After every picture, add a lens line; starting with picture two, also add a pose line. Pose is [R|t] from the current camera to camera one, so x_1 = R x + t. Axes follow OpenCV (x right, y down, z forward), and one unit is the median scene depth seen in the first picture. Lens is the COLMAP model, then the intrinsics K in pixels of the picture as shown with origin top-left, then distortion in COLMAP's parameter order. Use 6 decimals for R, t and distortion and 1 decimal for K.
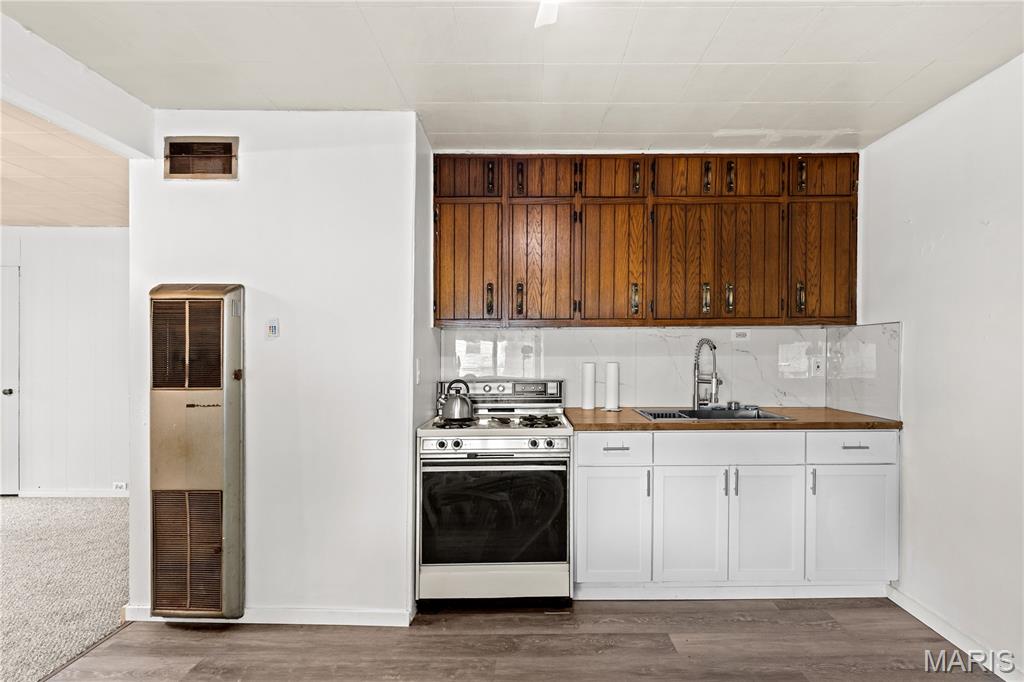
lens RADIAL K [[471.6, 0, 551.5], [0, 471.6, 358.5], [0, 0, 1]] dist [0.004933, -0.001234]
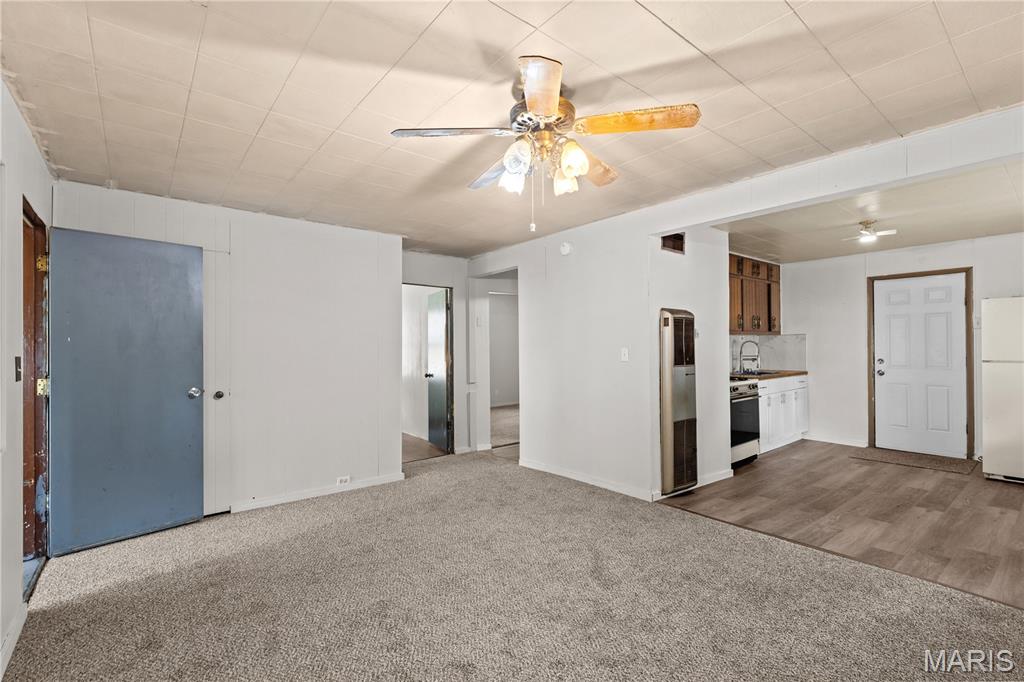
lens RADIAL K [[471.6, 0, 505.2], [0, 471.6, 344.9], [0, 0, 1]] dist [0.004933, -0.001234]
pose [[0.774148, 0.000197, 0.633005, -2.371861], [0.012766, 0.999792, -0.015924, 0.002407], [-0.632876, 0.020409, 0.773984, -0.001920]]
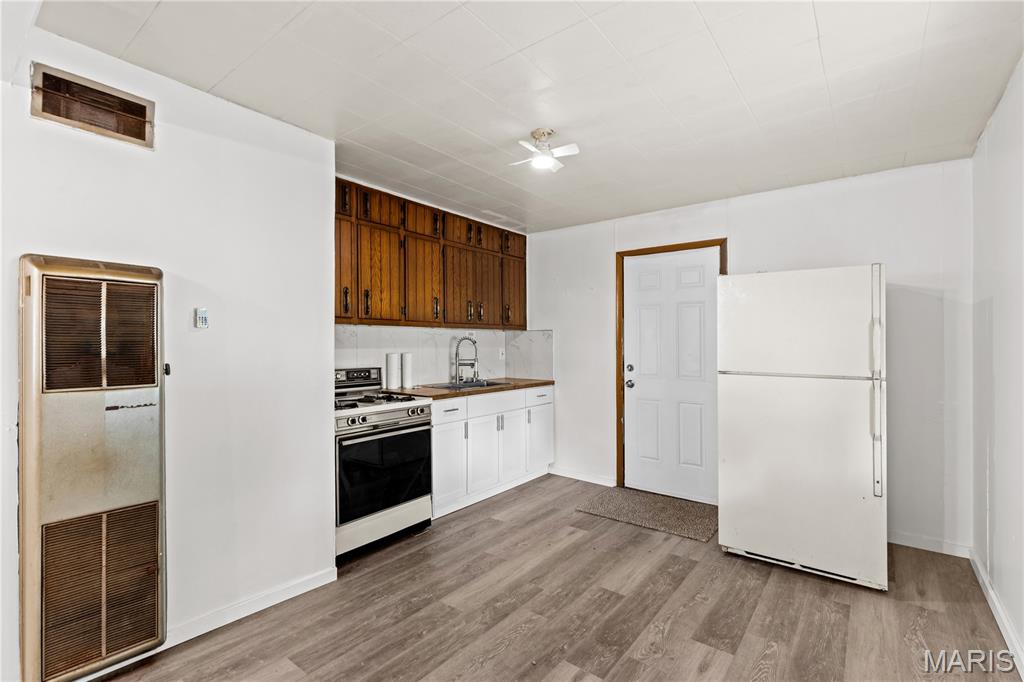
lens RADIAL K [[471.6, 0, 516.9], [0, 471.6, 336.7], [0, 0, 1]] dist [0.004933, -0.001234]
pose [[0.606564, 0.017463, 0.794842, -0.937797], [0.005332, 0.999647, -0.026032, -0.000899], [-0.795016, 0.020029, 0.606257, -0.073447]]
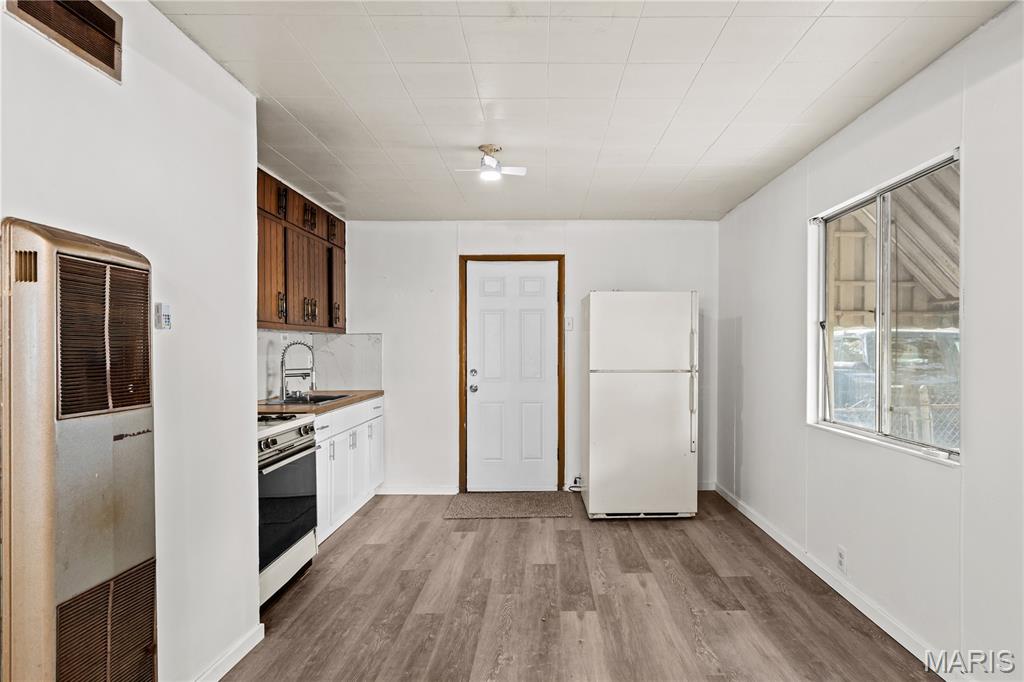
lens RADIAL K [[568.1, 0, 560.2], [0, 568.1, 348.2], [0, 0, 1]] dist [-0.000322, -0.001338]
pose [[-0.033522, 0.005495, 0.999423, -1.433433], [0.017281, 0.999839, -0.004918, -0.002536], [-0.999289, 0.017106, -0.033612, 0.422045]]
